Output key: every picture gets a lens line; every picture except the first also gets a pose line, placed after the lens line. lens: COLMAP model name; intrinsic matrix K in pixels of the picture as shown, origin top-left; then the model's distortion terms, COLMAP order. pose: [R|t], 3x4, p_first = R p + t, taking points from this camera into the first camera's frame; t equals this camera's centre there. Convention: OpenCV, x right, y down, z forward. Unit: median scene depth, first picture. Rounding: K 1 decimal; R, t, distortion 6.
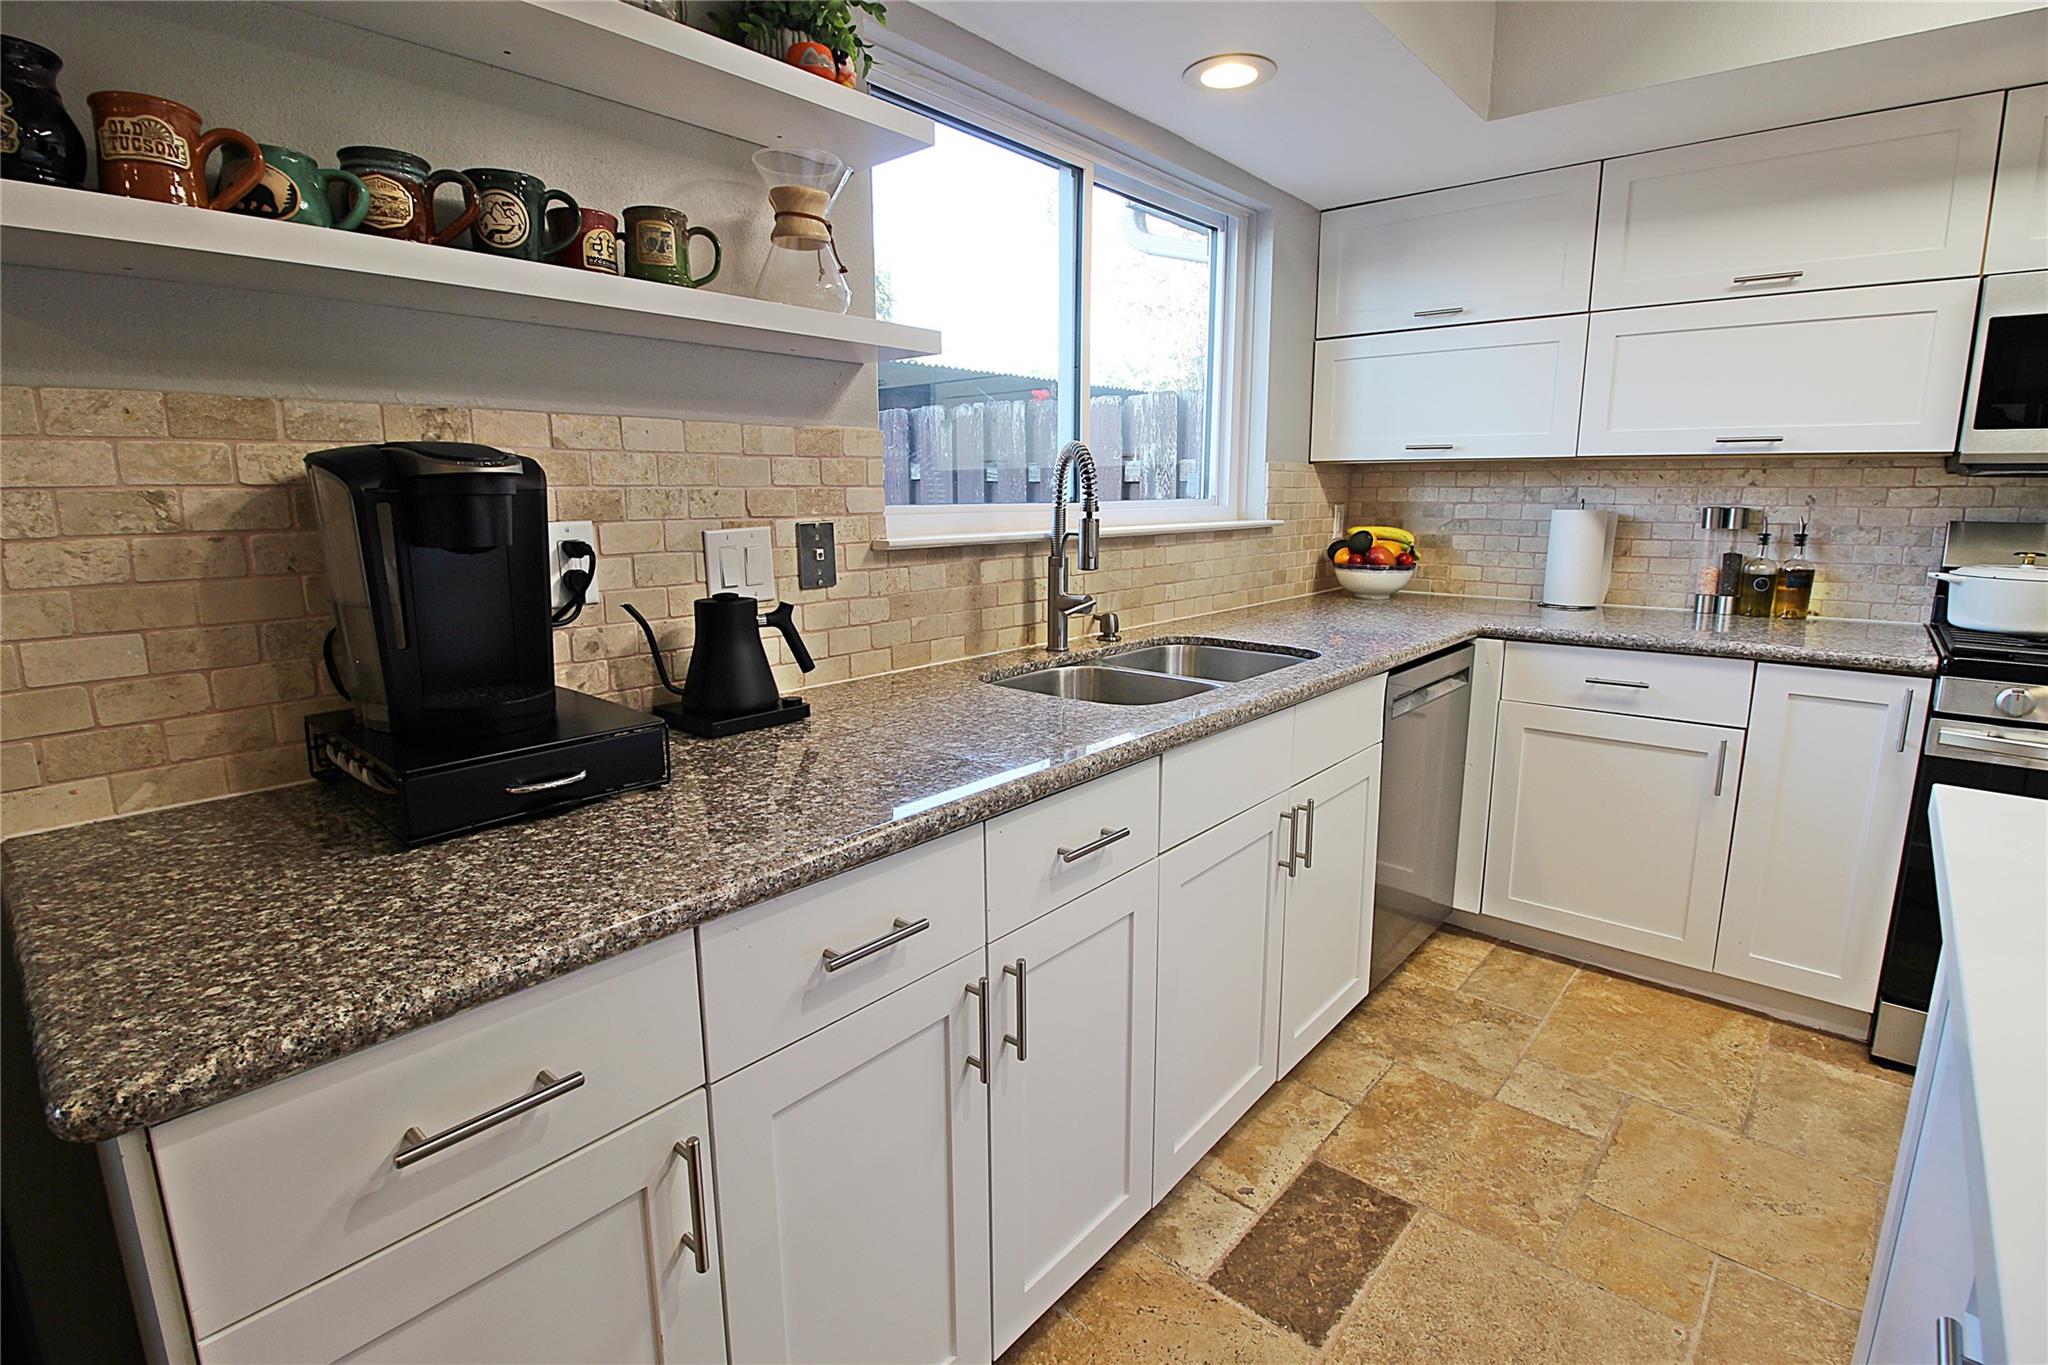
lens RADIAL K [[952.2, 0, 1013.6], [0, 952.2, 666.8], [0, 0, 1]] dist [-0.001828, -0.012067]
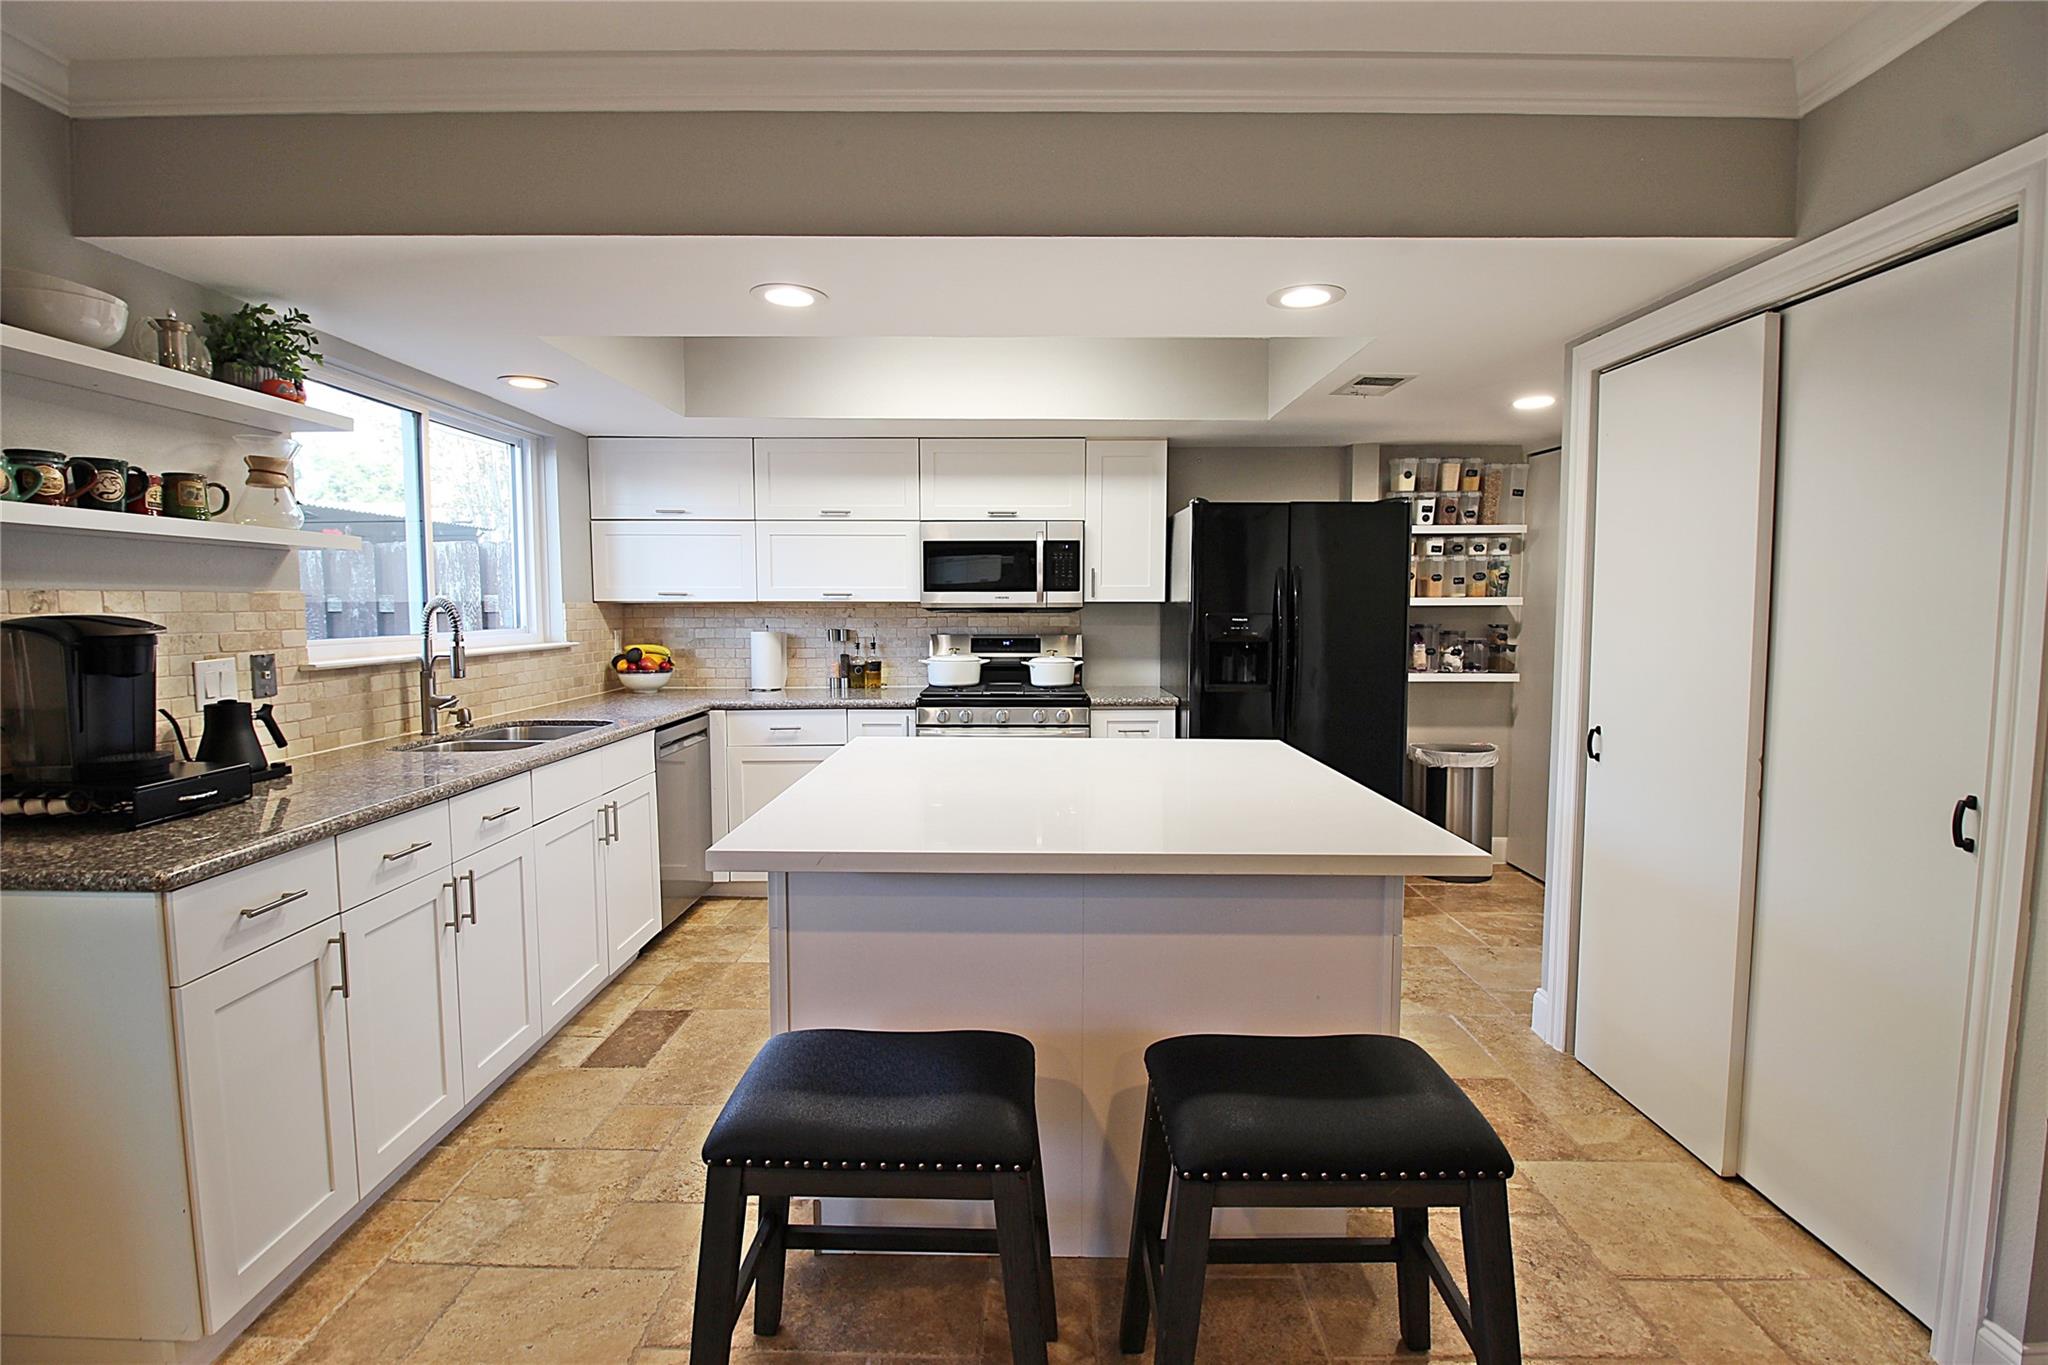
lens RADIAL K [[952.2, 0, 1013.6], [0, 952.2, 666.8], [0, 0, 1]] dist [-0.001828, -0.012067]
pose [[0.753229, -0.041091, 0.656474, -0.240496], [0.118732, 0.990146, -0.074255, 0.097879], [-0.646954, 0.133875, 0.750685, -0.721528]]
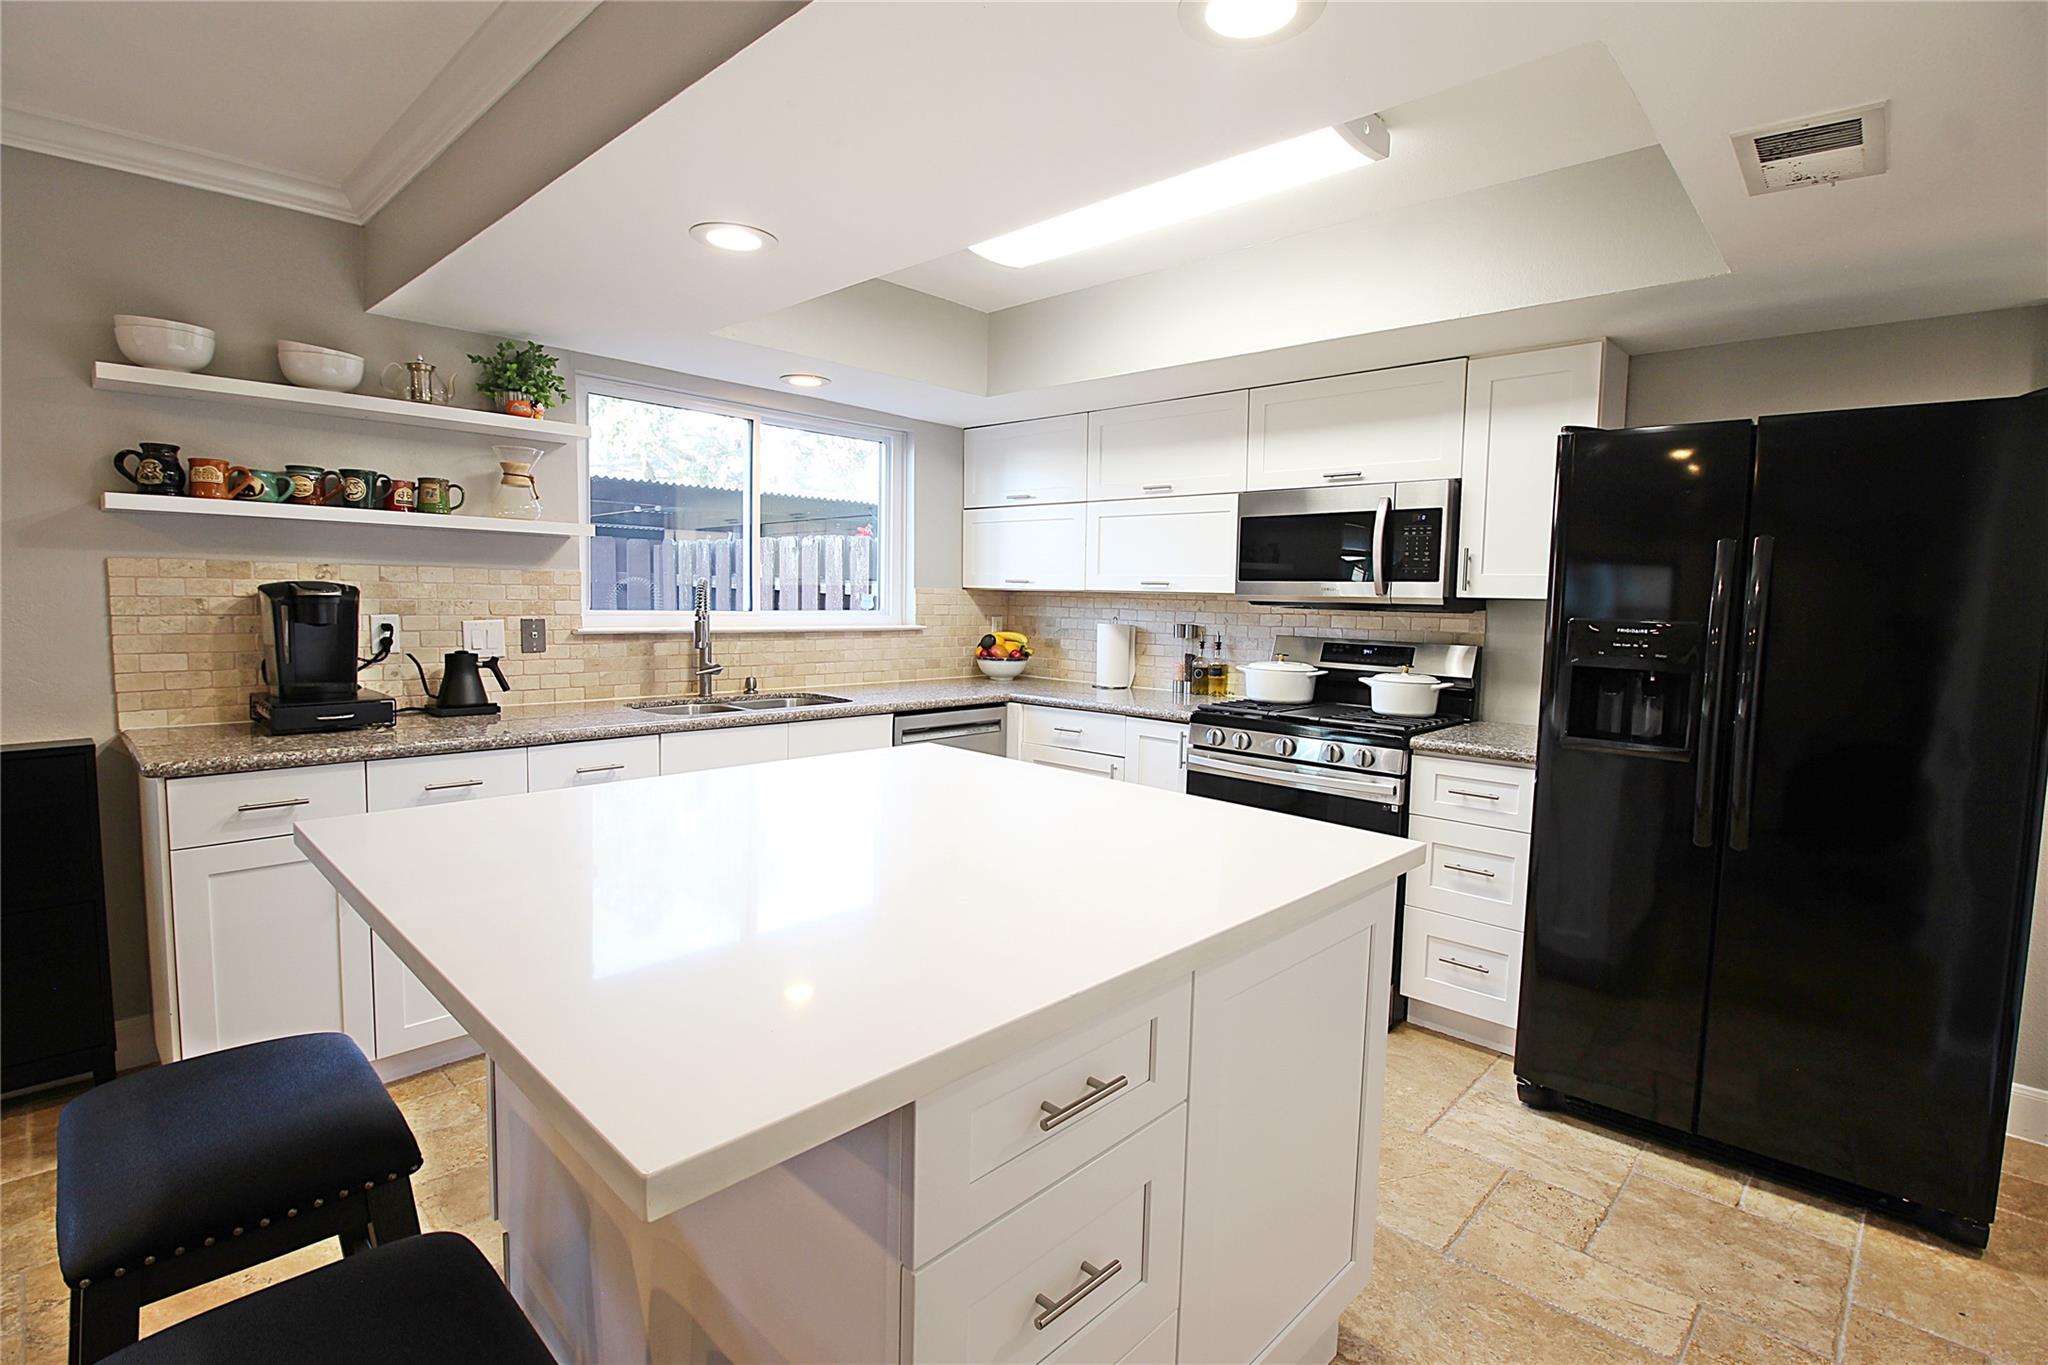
lens RADIAL K [[940.9, 0, 1011.0], [0, 940.9, 665.5], [0, 0, 1]] dist [-0.004007, -0.012070]
pose [[0.998881, 0.027893, -0.038180, 0.674228], [-0.031890, 0.993594, -0.108414, 0.095921], [0.034911, 0.109510, 0.993372, -0.684511]]
